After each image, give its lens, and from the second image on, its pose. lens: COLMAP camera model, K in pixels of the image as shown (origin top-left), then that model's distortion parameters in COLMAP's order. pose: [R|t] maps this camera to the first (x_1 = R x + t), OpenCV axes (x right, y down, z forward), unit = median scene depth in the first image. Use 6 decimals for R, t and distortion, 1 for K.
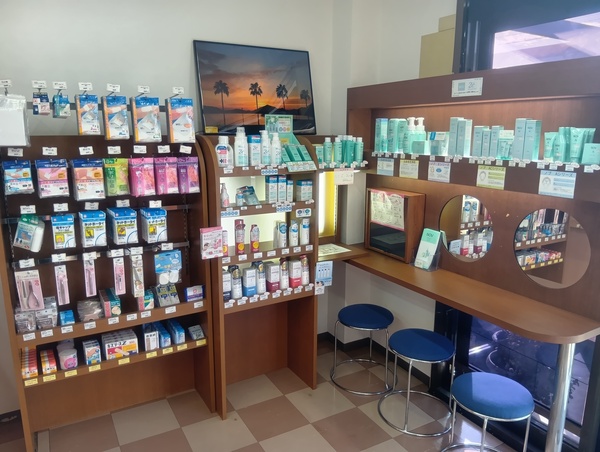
lens RADIAL K [[451.7, 0, 300.0], [0, 451.7, 226.0], [0, 0, 1]] dist [0.075526, -0.147615]
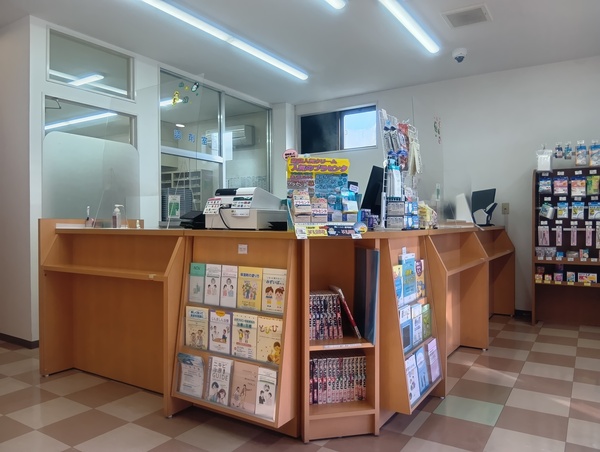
lens RADIAL K [[451.7, 0, 300.0], [0, 451.7, 226.0], [0, 0, 1]] dist [0.075526, -0.147615]
pose [[0.466847, 0.004143, -0.884328, 0.695218], [-0.181013, 0.979264, -0.090971, 0.442181], [0.865614, 0.202544, 0.457916, -0.894973]]
